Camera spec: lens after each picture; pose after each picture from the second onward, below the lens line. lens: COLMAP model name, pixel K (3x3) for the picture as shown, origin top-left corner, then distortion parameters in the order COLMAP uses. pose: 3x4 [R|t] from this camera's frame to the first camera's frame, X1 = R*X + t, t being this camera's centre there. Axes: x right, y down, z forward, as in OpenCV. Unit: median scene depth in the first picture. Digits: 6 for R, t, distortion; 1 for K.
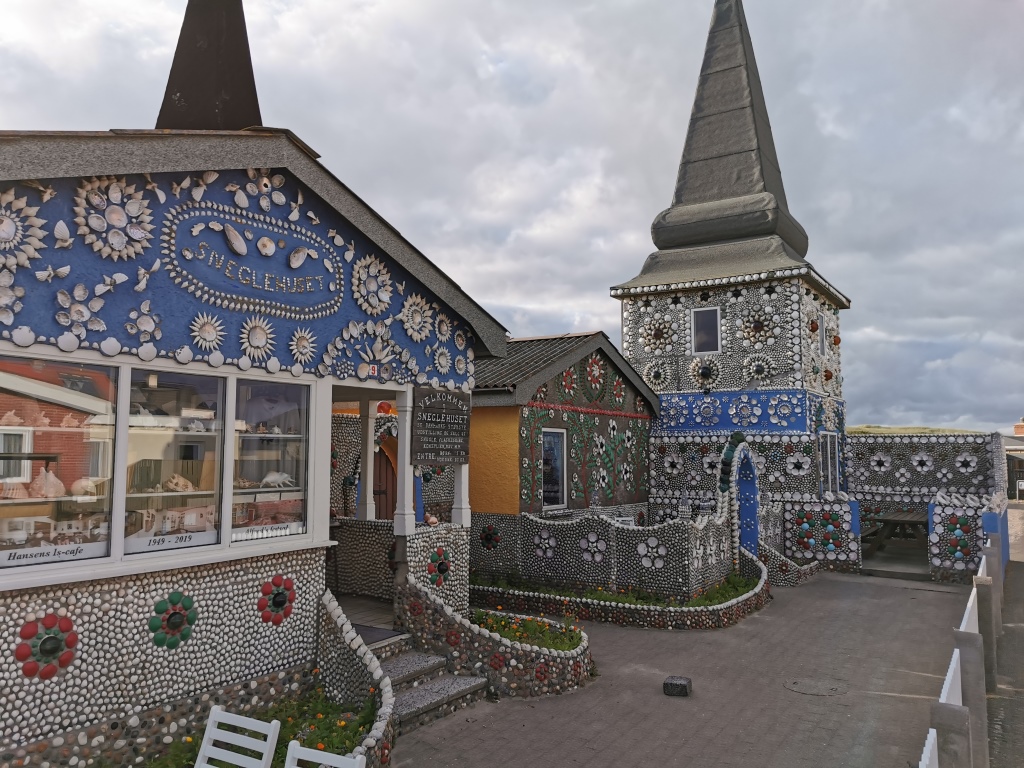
lens RADIAL K [[778.6, 0, 512.0], [0, 778.6, 384.0], [0, 0, 1]] dist [0.058549, -0.085598]
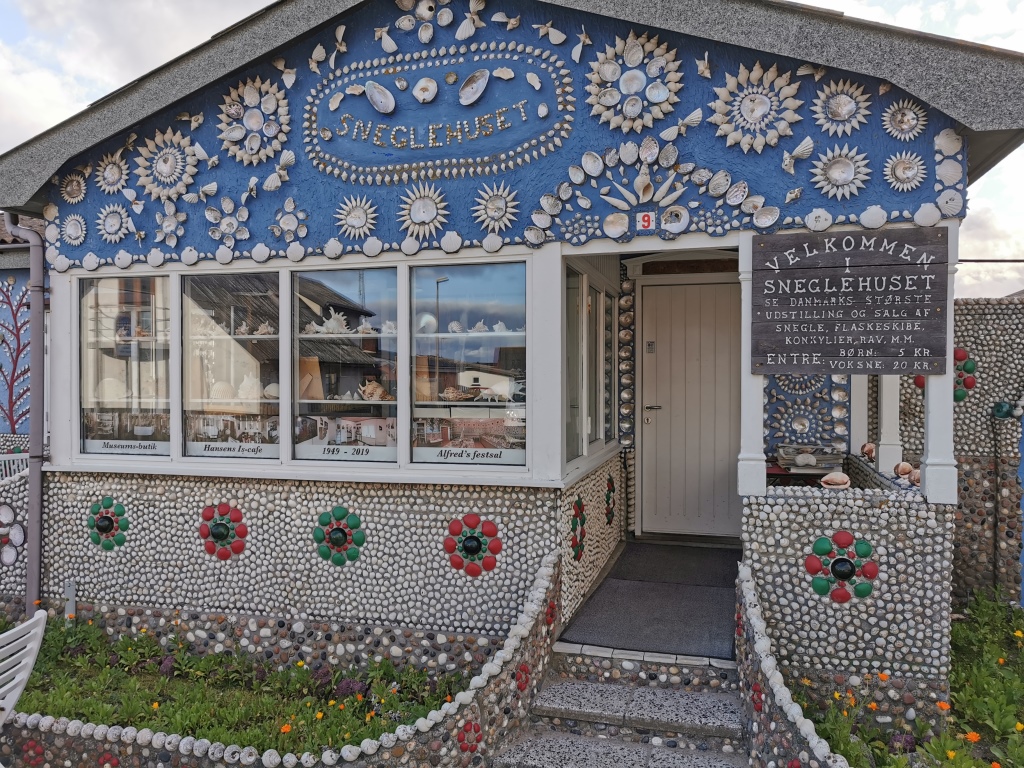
lens RADIAL K [[778.6, 0, 512.0], [0, 778.6, 384.0], [0, 0, 1]] dist [0.058549, -0.085598]
pose [[0.290016, 0.005000, -0.957009, 0.220984], [0.085443, 0.995858, 0.031096, 0.047262], [0.953200, -0.090788, 0.288388, 0.406406]]
